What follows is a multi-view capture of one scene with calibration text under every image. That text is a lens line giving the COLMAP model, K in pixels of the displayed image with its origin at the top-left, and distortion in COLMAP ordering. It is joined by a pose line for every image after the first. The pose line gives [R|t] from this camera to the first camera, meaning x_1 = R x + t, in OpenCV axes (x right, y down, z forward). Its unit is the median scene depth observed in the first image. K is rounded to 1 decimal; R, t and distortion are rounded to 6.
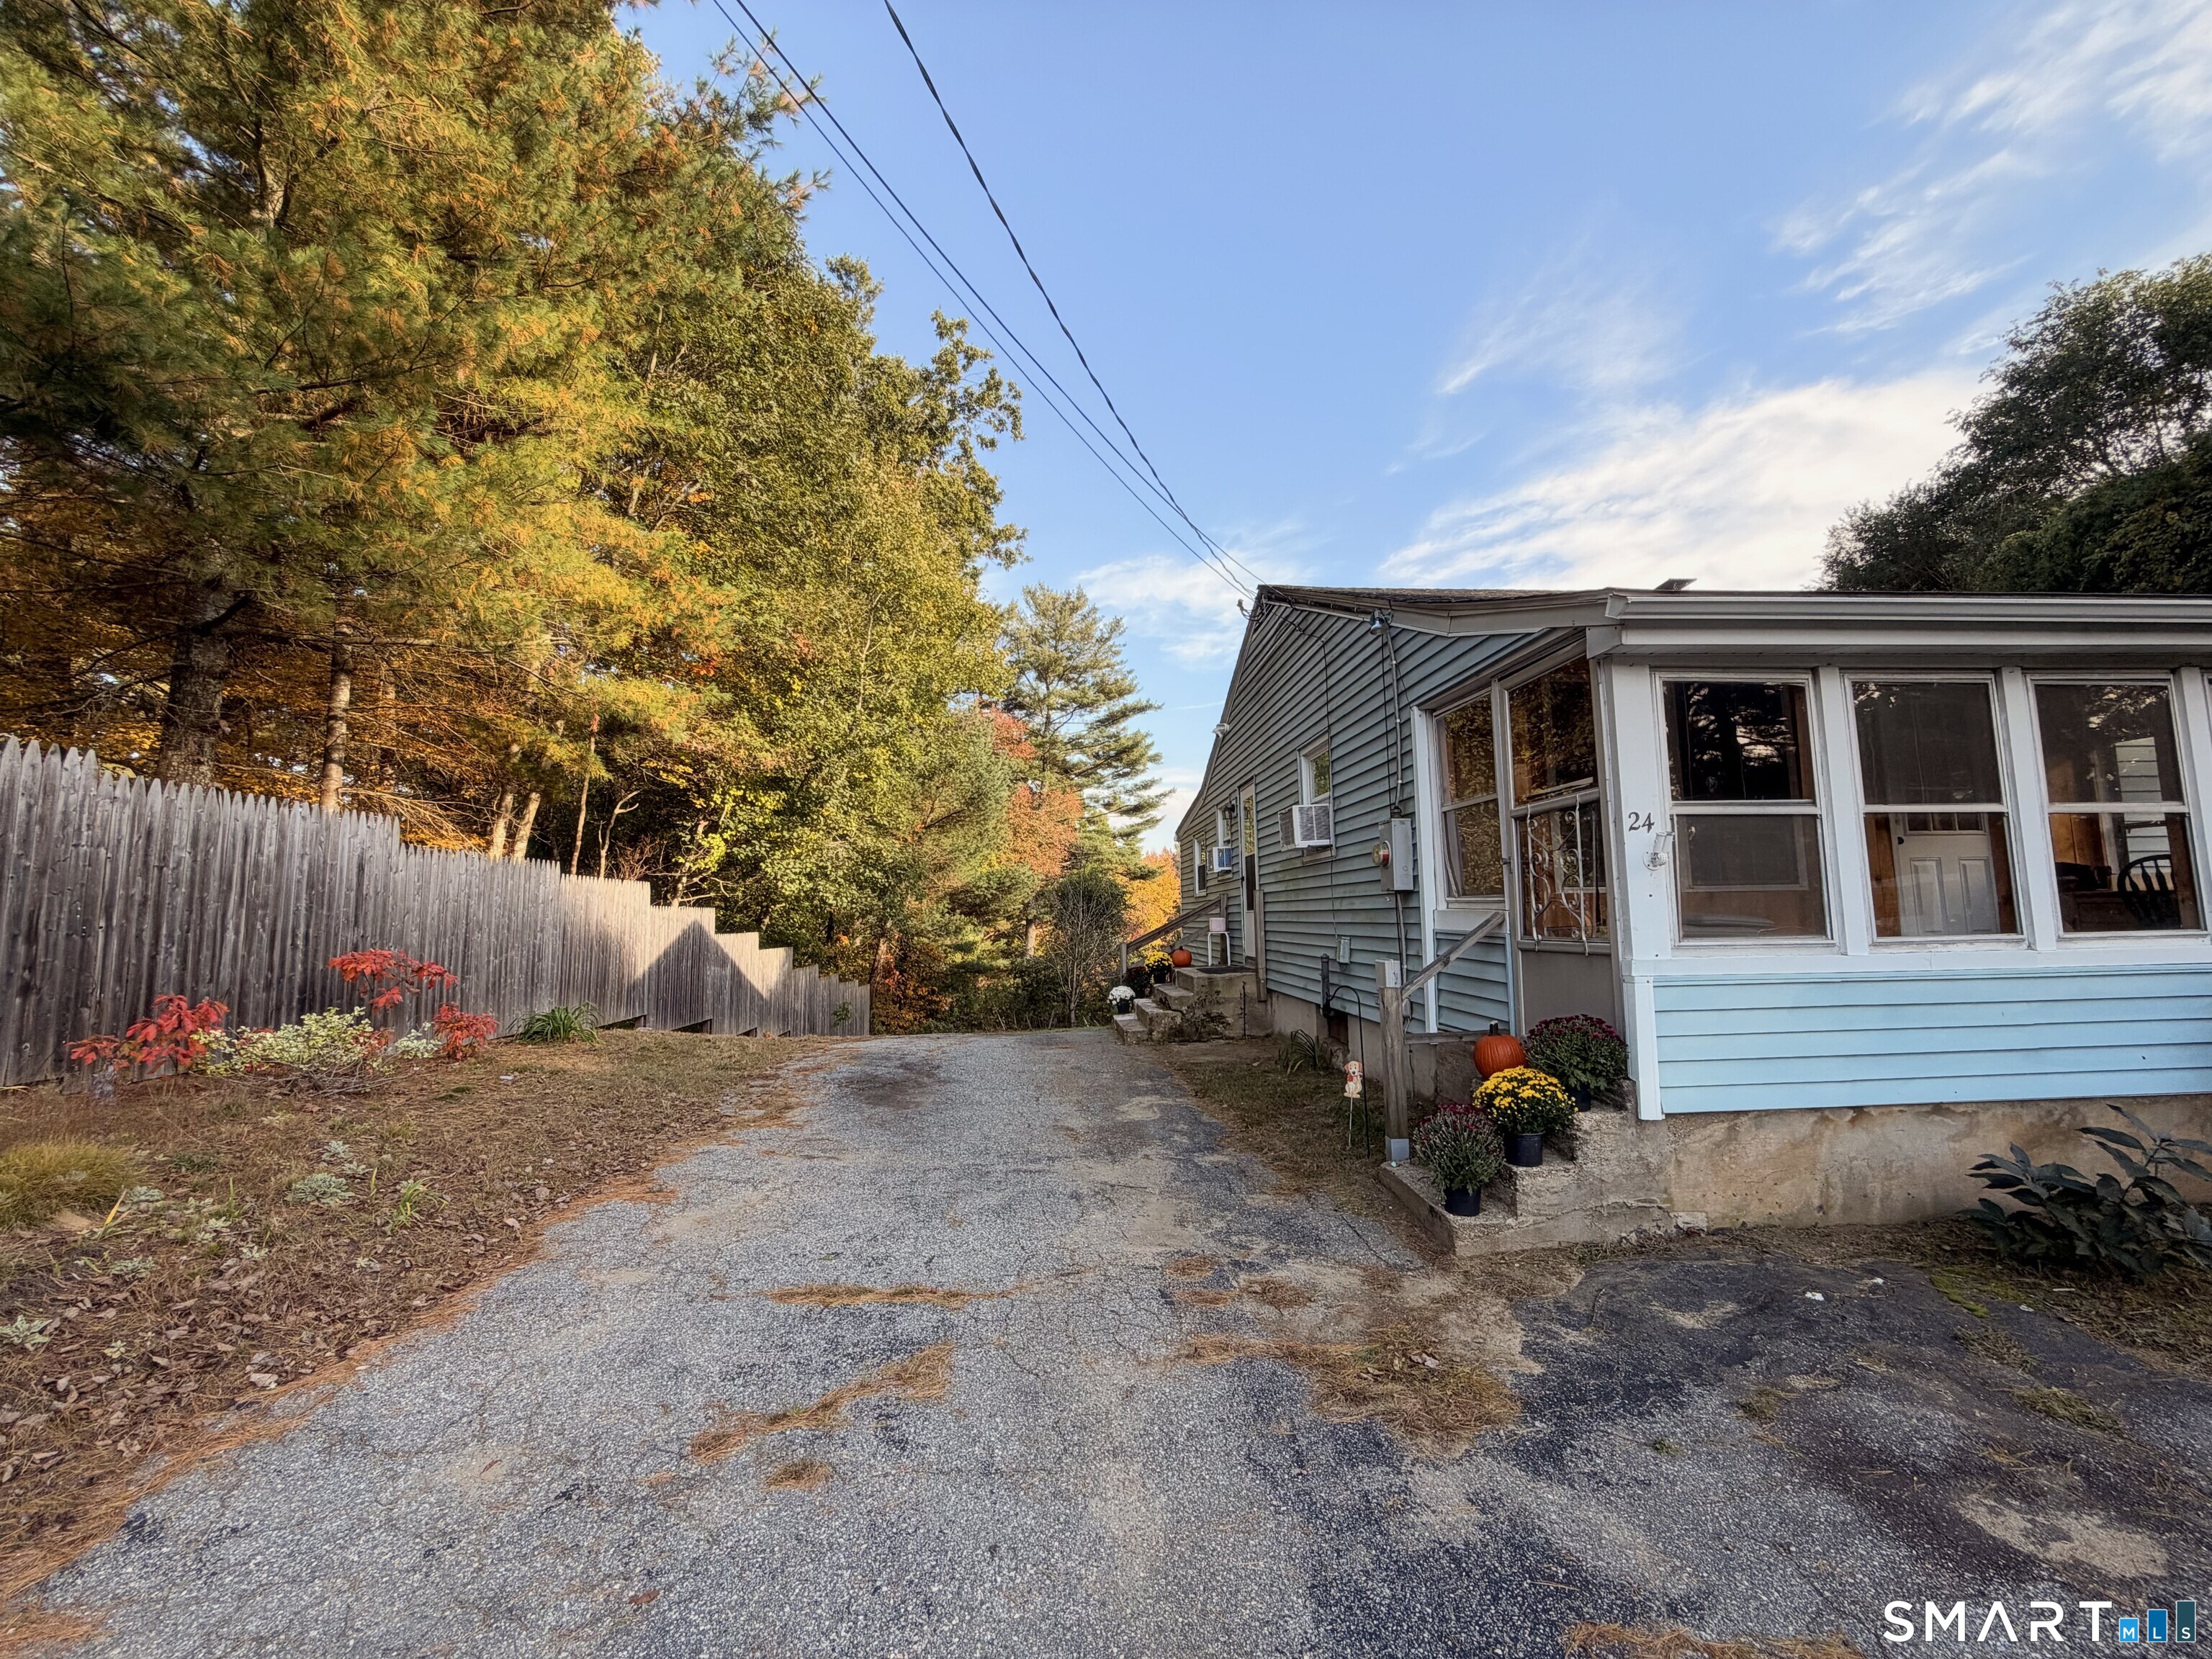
lens RADIAL K [[885.8, 0, 1107.1], [0, 885.8, 831.7], [0, 0, 1]] dist [-0.000863, -0.000141]
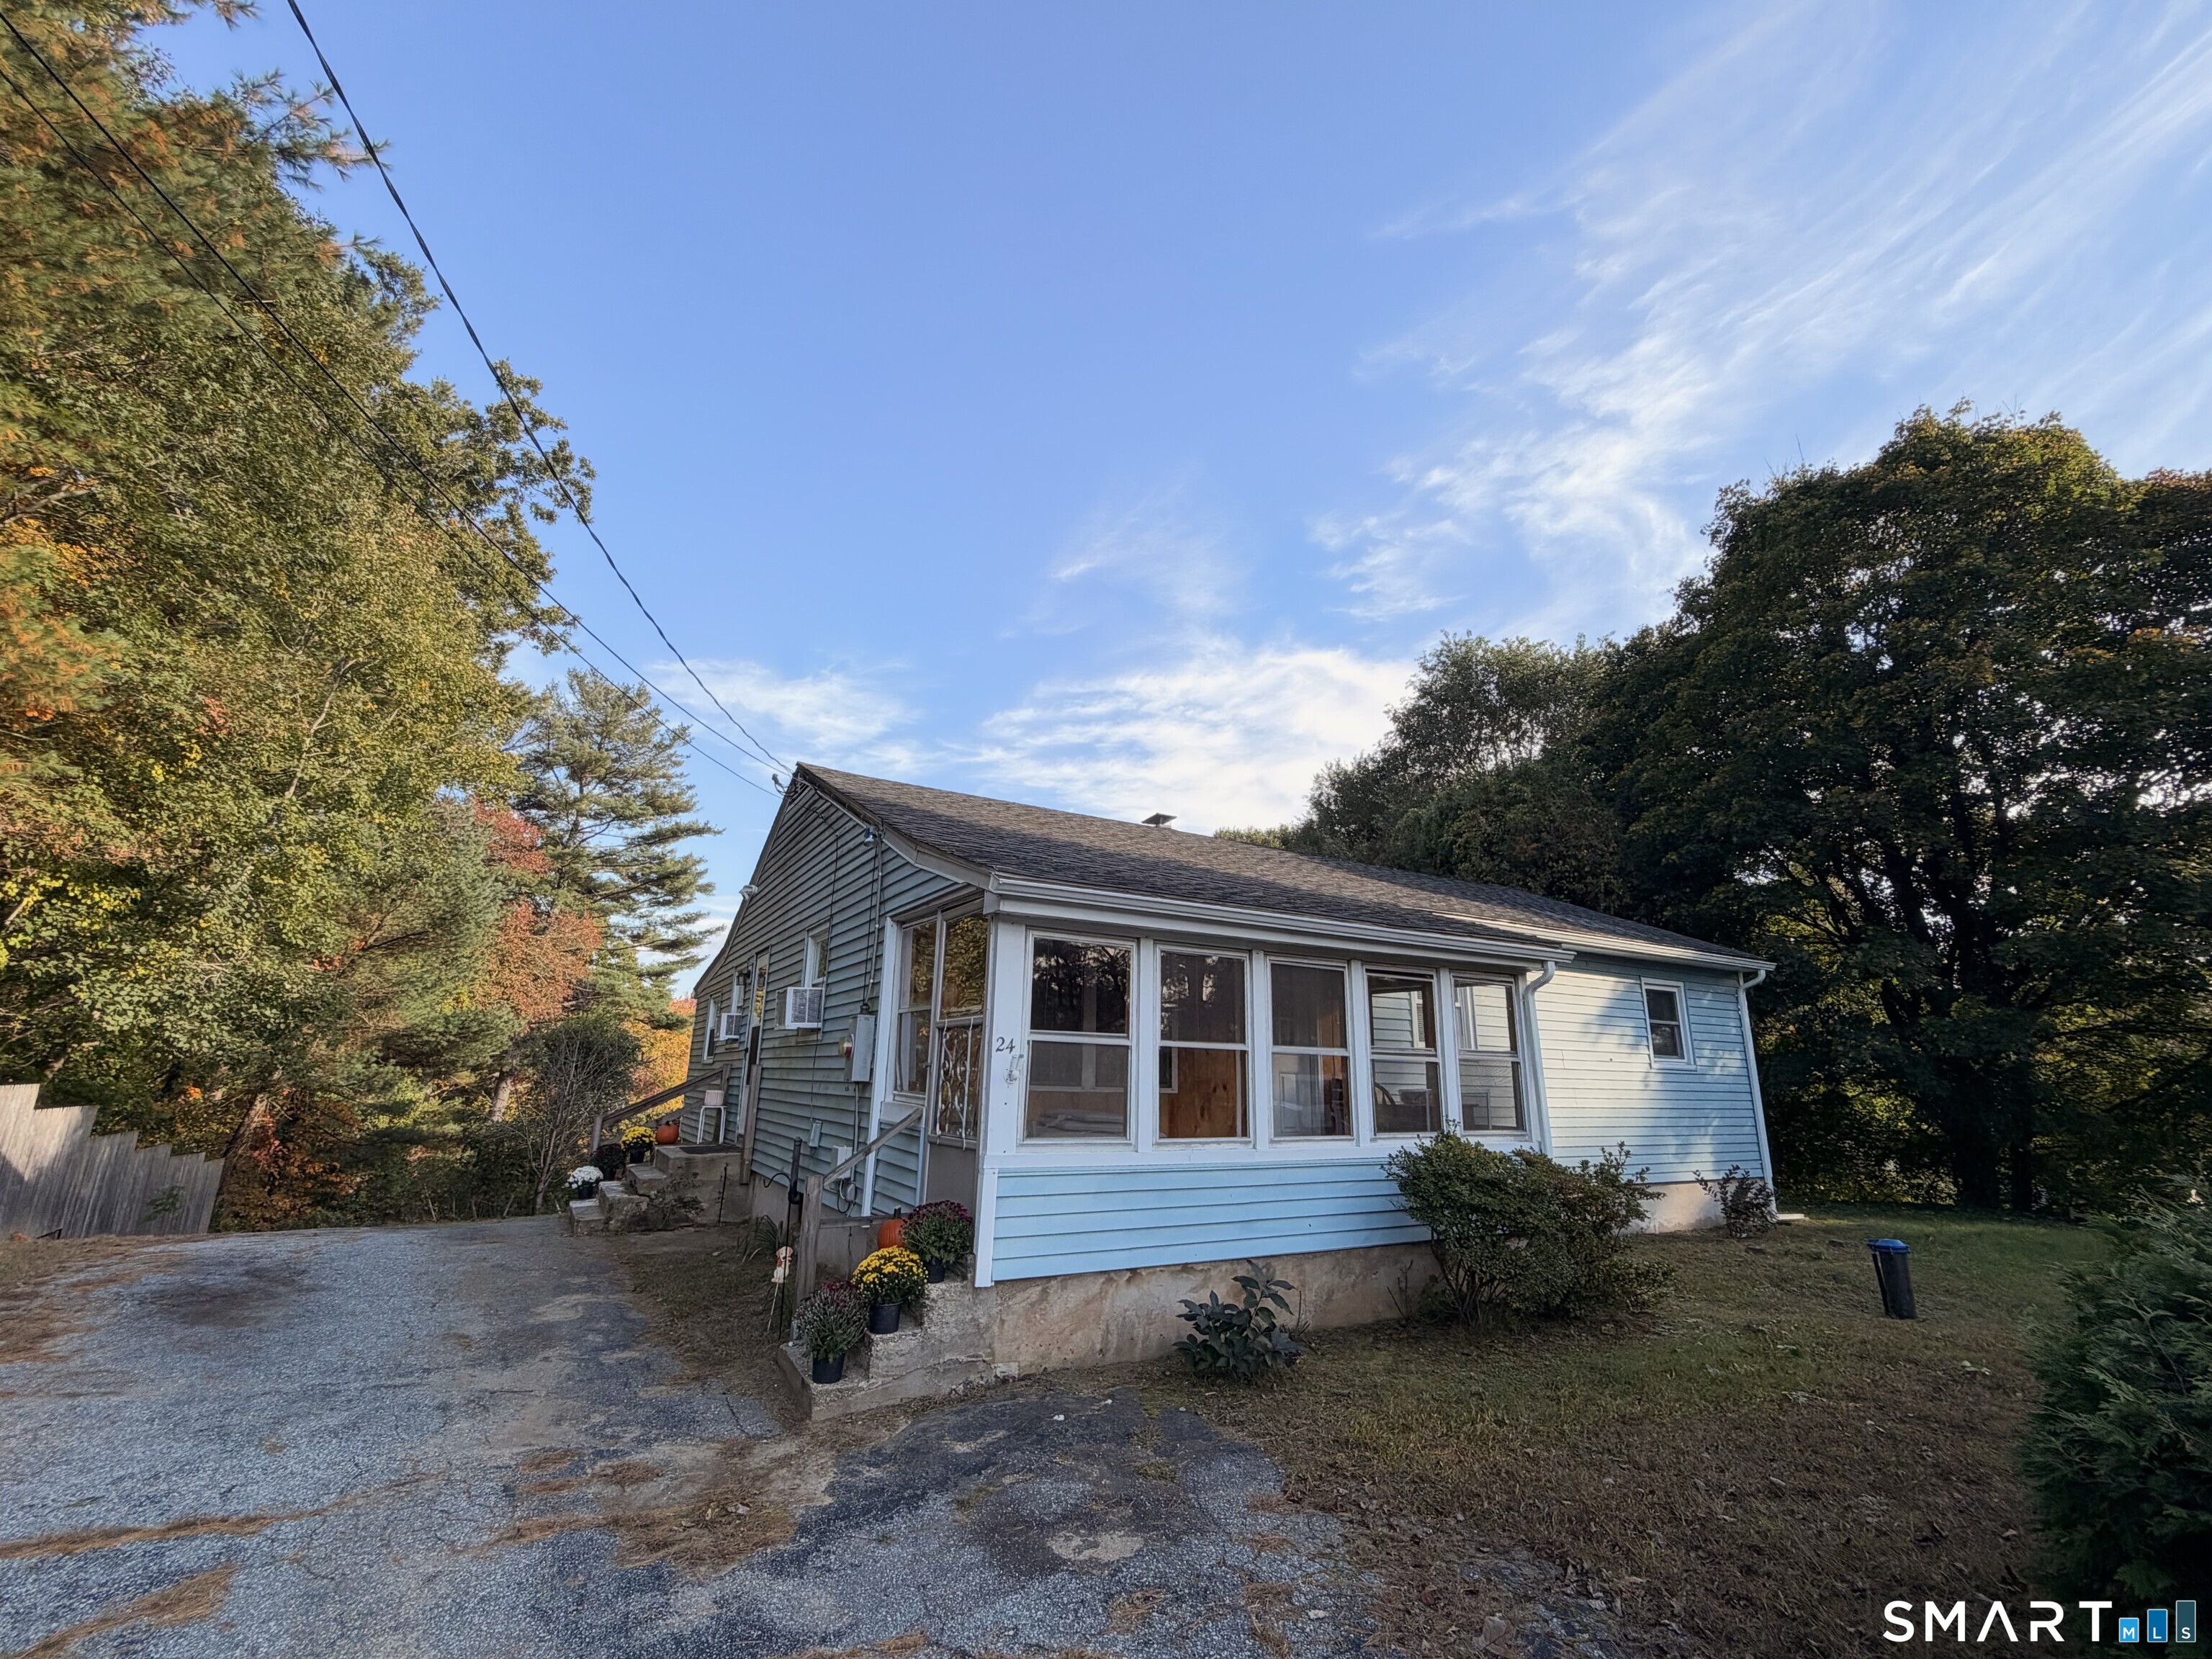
lens RADIAL K [[955.5, 0, 1108.3], [0, 955.5, 835.3], [0, 0, 1]] dist [-0.002978, -0.000218]
pose [[0.895193, 0.145310, 0.421325, 0.037295], [-0.078508, 0.981986, -0.171870, -0.031153], [-0.438710, 0.120779, 0.890475, -0.131545]]
